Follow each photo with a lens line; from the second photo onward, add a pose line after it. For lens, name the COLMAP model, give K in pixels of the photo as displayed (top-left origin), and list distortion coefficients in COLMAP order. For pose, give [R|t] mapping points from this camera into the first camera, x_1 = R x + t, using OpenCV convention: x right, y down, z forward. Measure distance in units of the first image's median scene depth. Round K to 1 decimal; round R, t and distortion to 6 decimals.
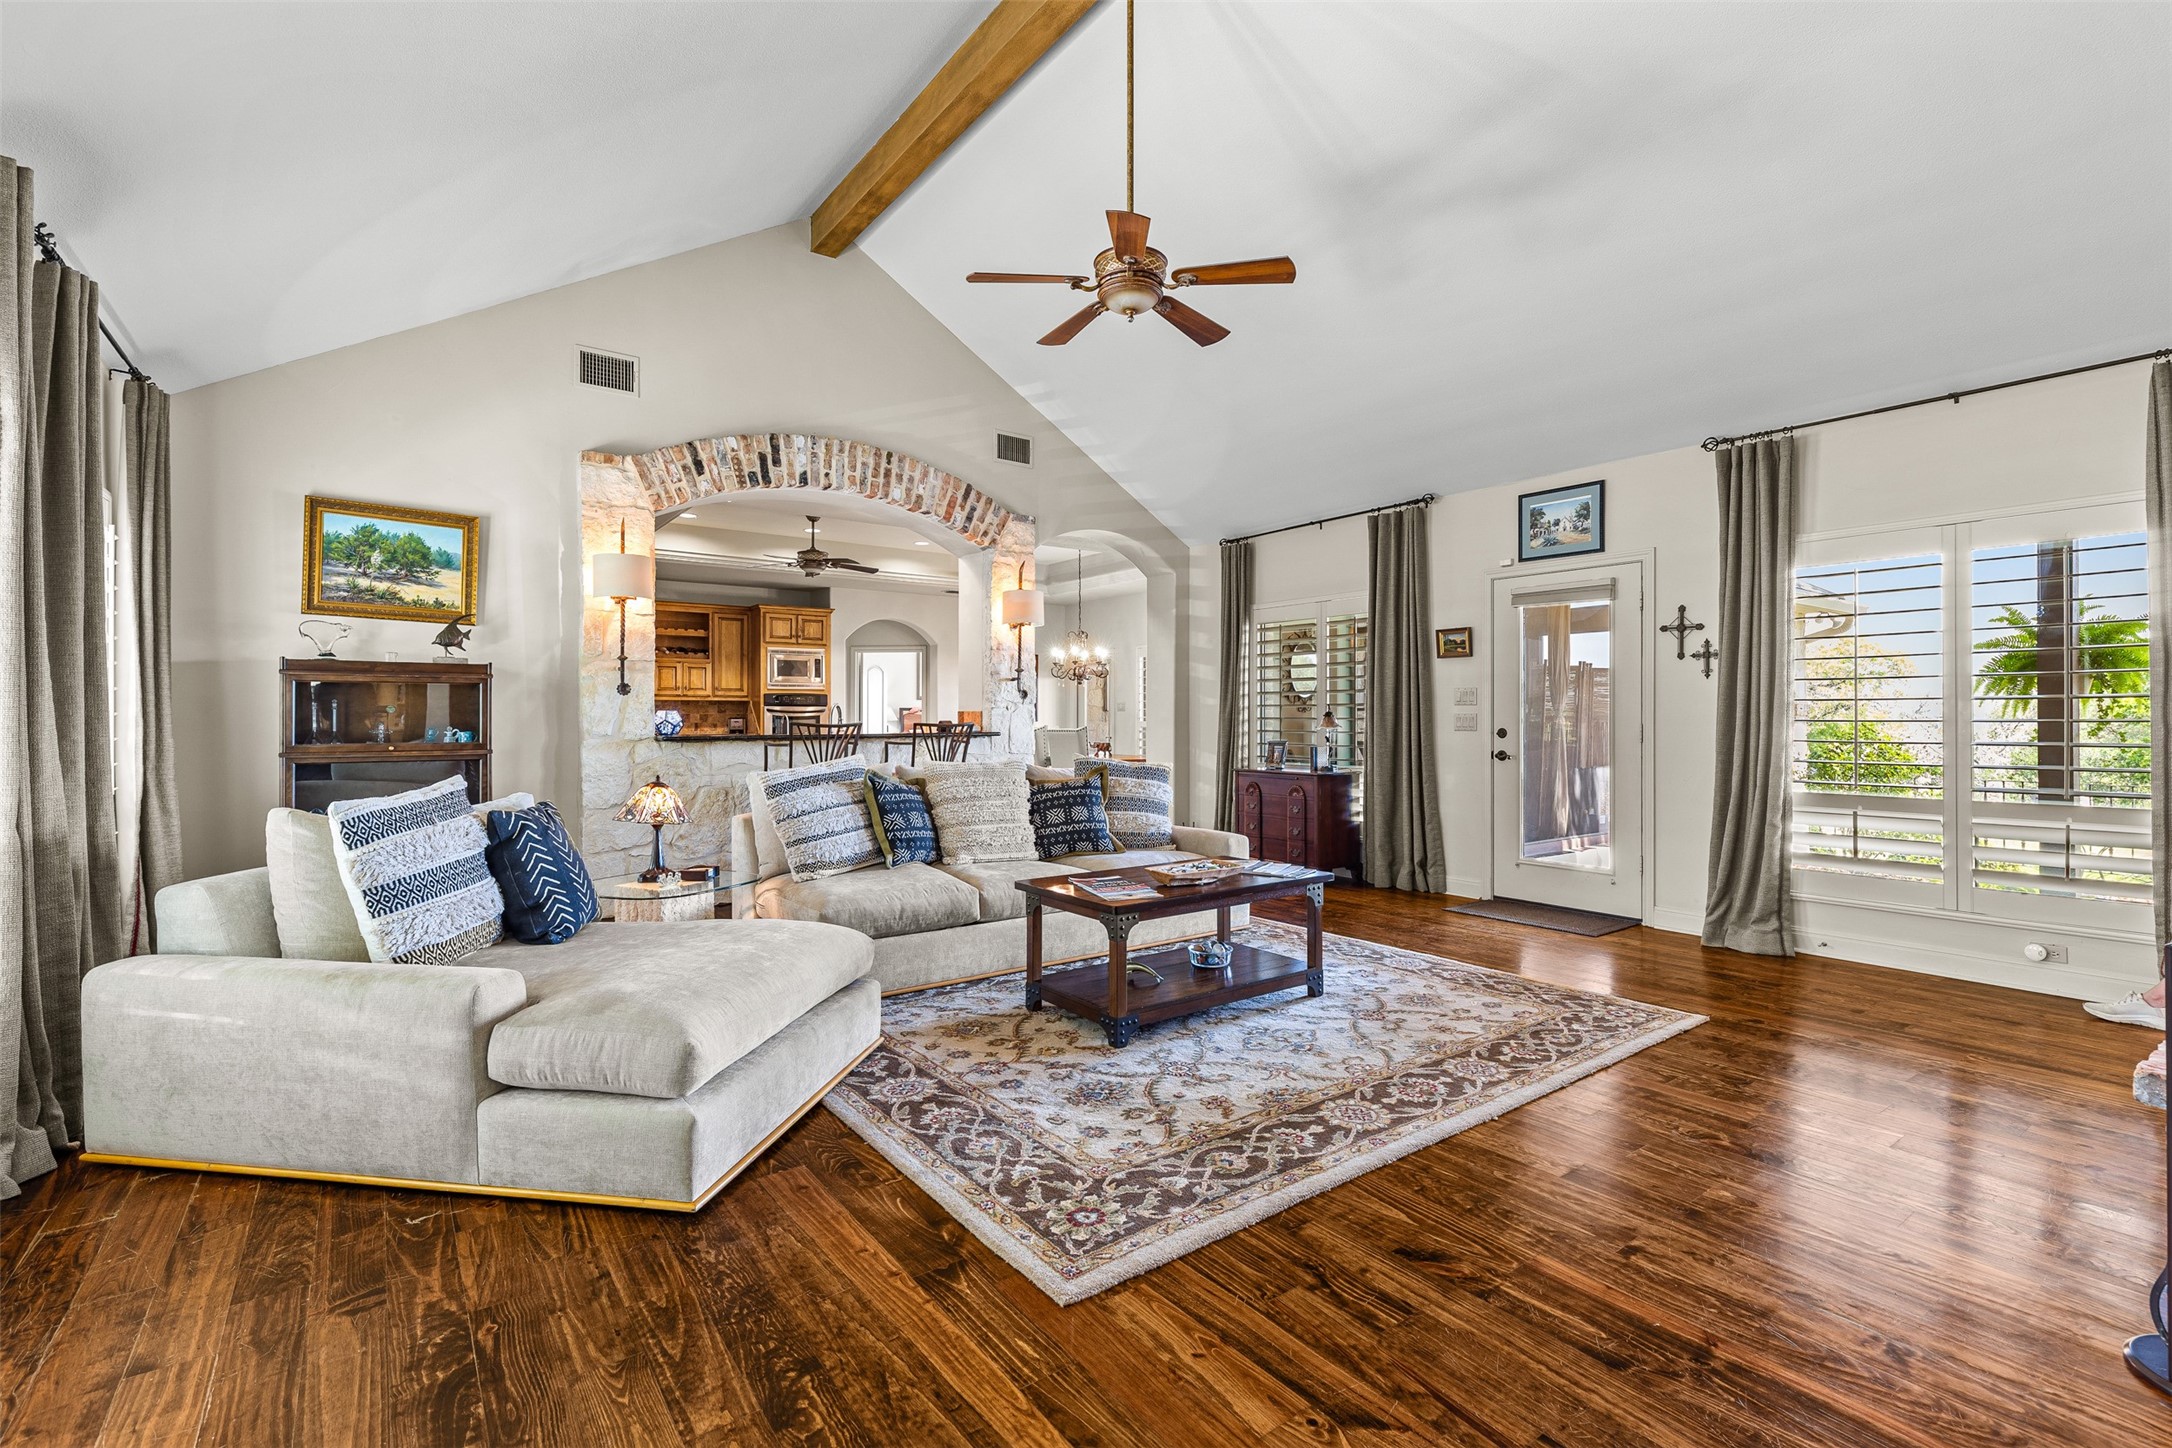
lens RADIAL K [[986.8, 0, 1089.8], [0, 986.8, 714.6], [0, 0, 1]] dist [0.013171, -0.000359]
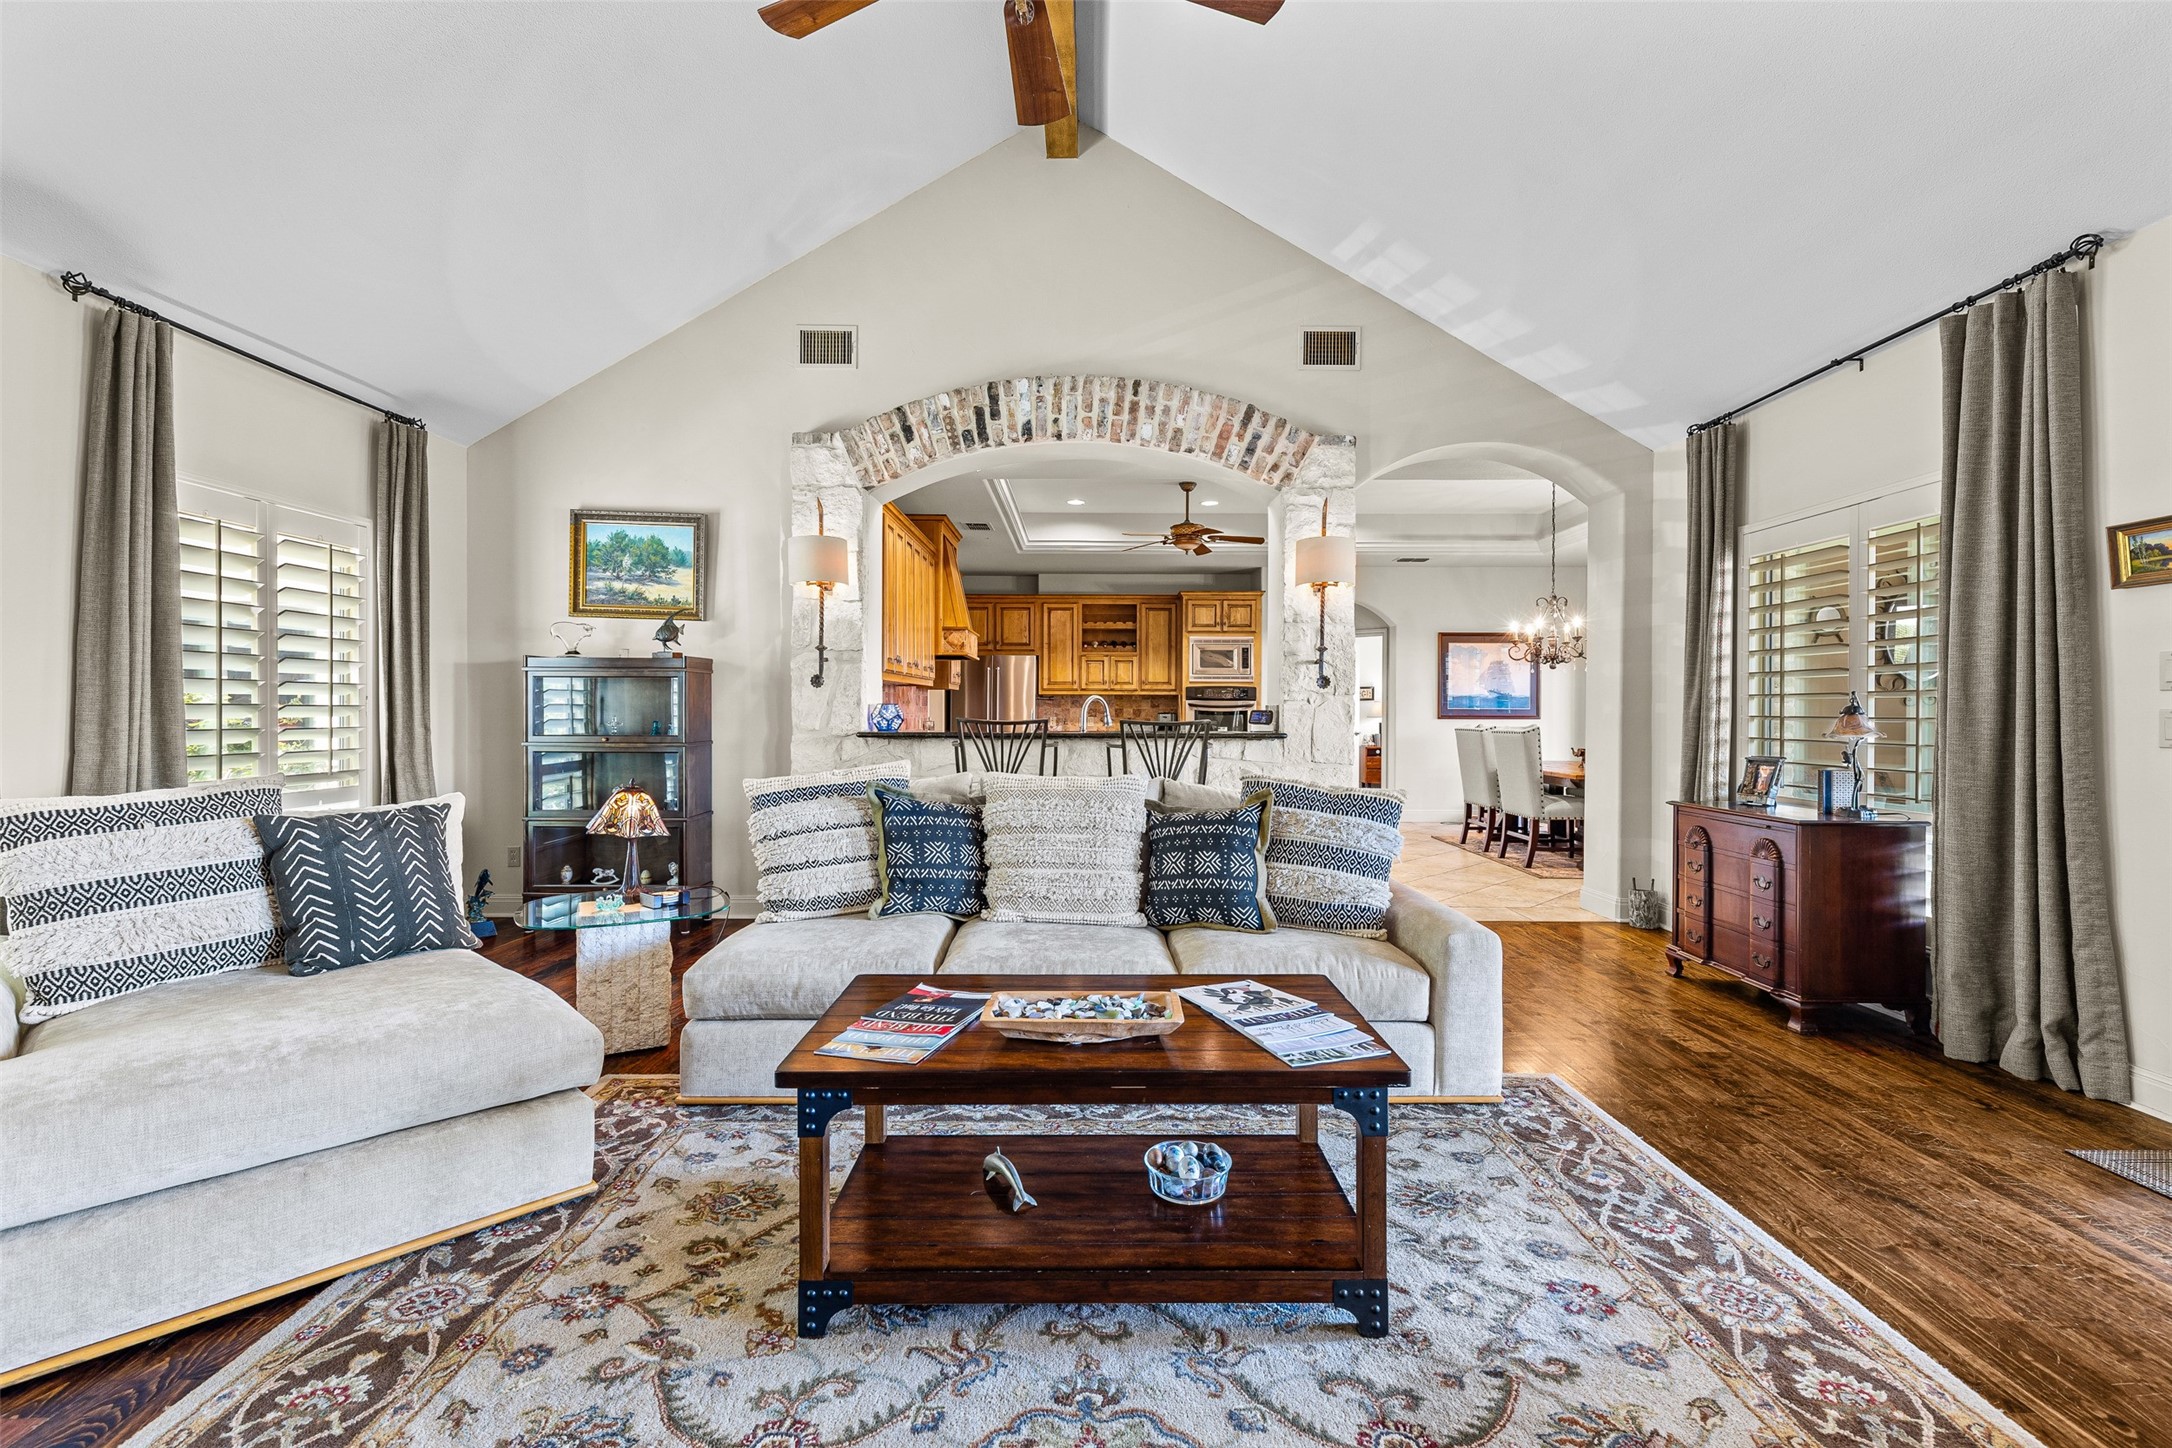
lens RADIAL K [[973.2, 0, 1091.5], [0, 973.2, 713.8], [0, 0, 1]] dist [0.013452, -0.005884]
pose [[0.802477, 0.005041, -0.596662, 0.285300], [-0.003007, 0.999986, 0.004404, 0.000357], [0.596676, -0.001740, 0.802480, 0.412983]]
